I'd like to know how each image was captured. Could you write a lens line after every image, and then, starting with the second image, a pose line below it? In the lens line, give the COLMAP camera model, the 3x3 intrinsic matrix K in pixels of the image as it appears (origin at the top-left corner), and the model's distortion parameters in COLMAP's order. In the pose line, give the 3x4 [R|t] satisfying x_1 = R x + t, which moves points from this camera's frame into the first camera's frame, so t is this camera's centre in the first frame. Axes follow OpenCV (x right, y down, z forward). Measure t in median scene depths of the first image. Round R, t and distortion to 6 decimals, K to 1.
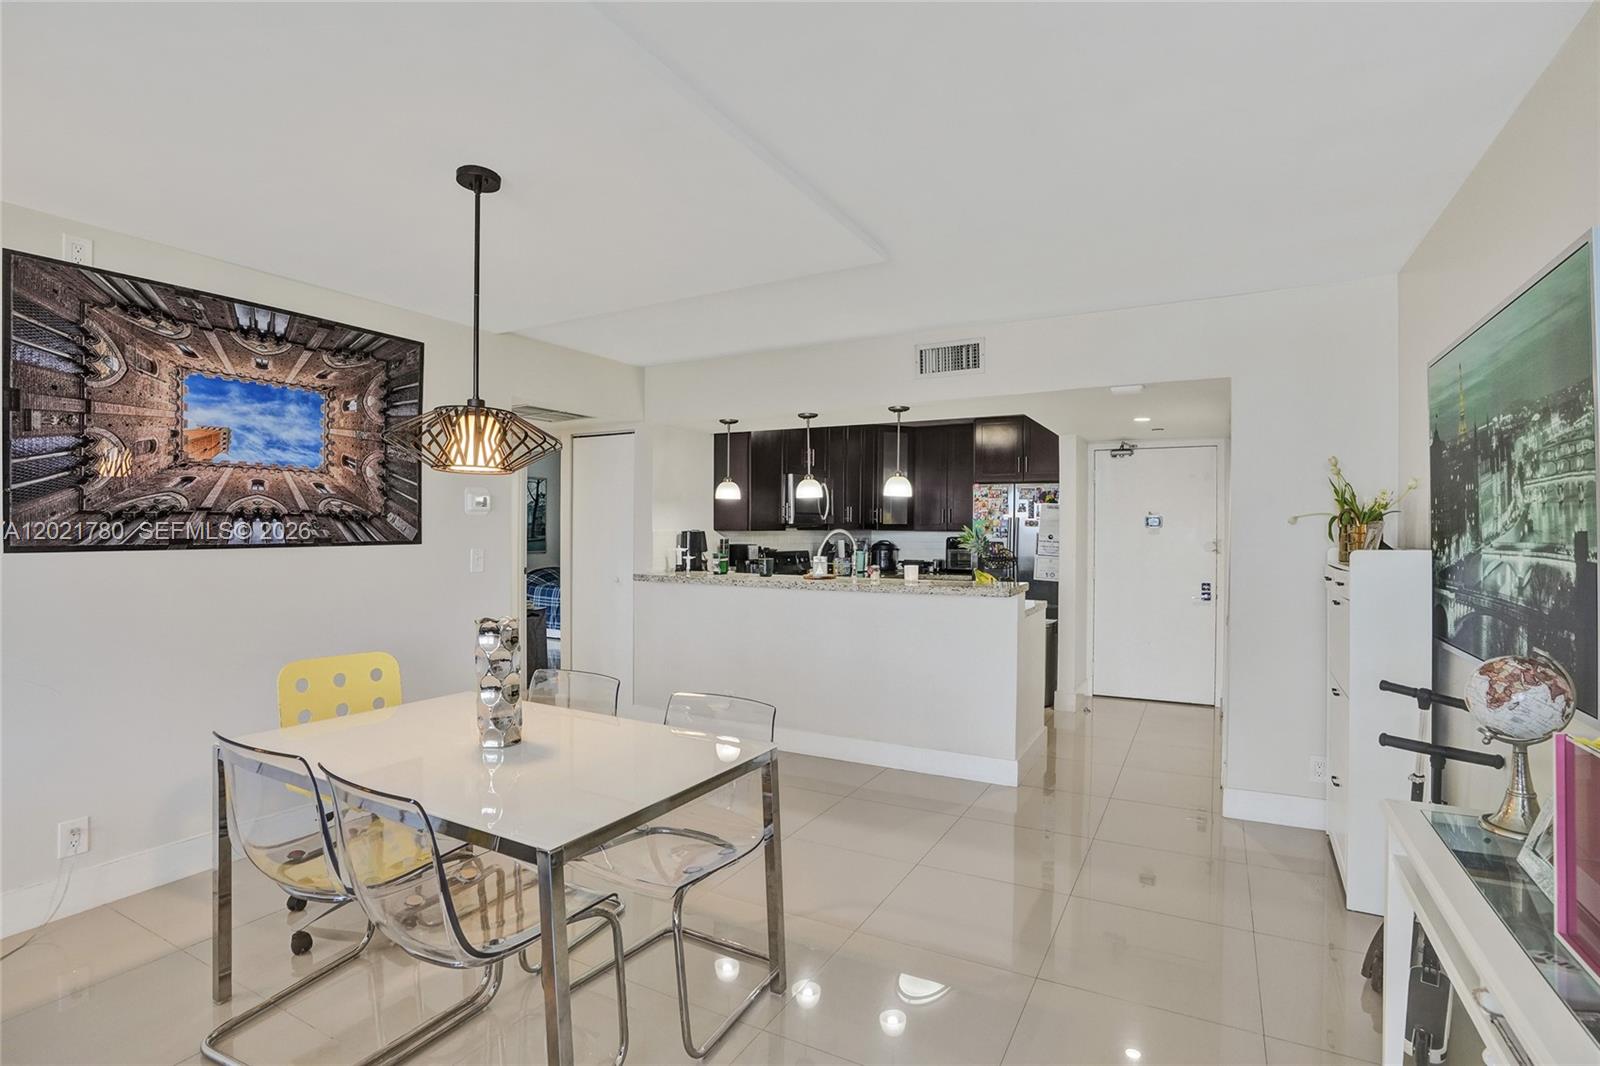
lens RADIAL K [[764.7, 0, 795.0], [0, 764.7, 540.5], [0, 0, 1]] dist [-0.038853, 0.009039]
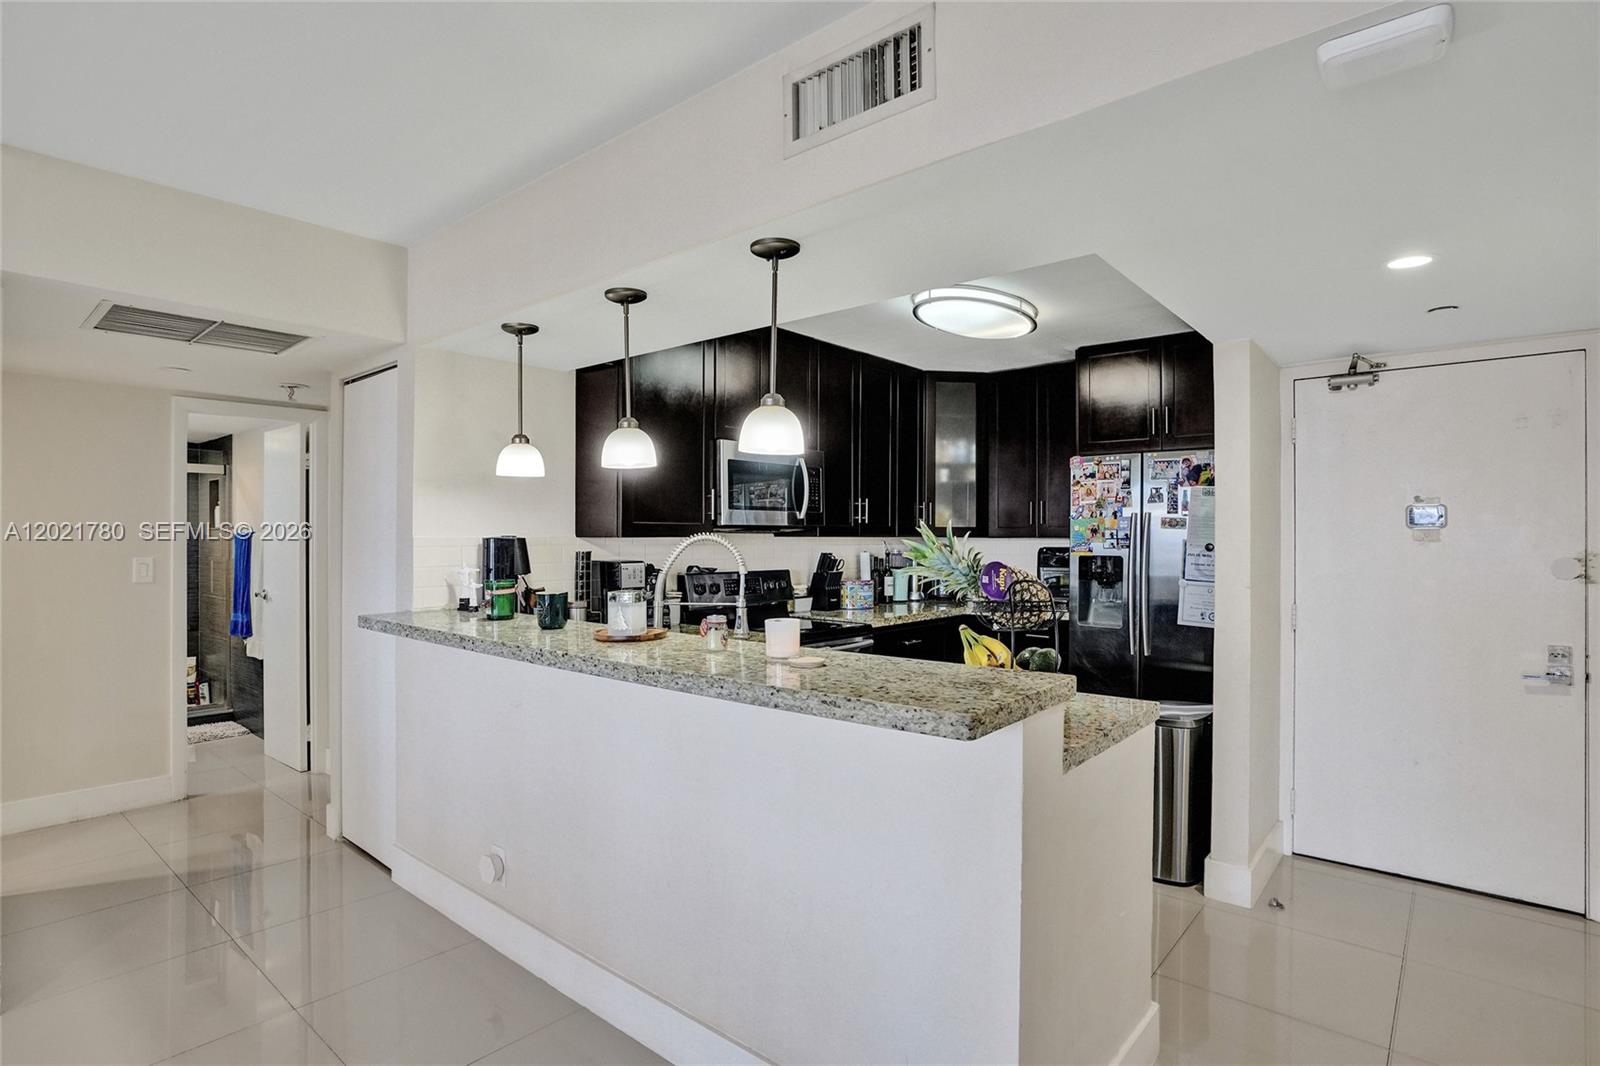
lens RADIAL K [[801.0, 0, 797.8], [0, 801.0, 536.0], [0, 0, 1]] dist [-0.032804, 0.002210]
pose [[0.979813, -0.002456, -0.199903, 0.171313], [-0.000849, 0.999864, -0.016447, -0.003478], [0.199916, 0.016284, 0.979678, 0.409689]]
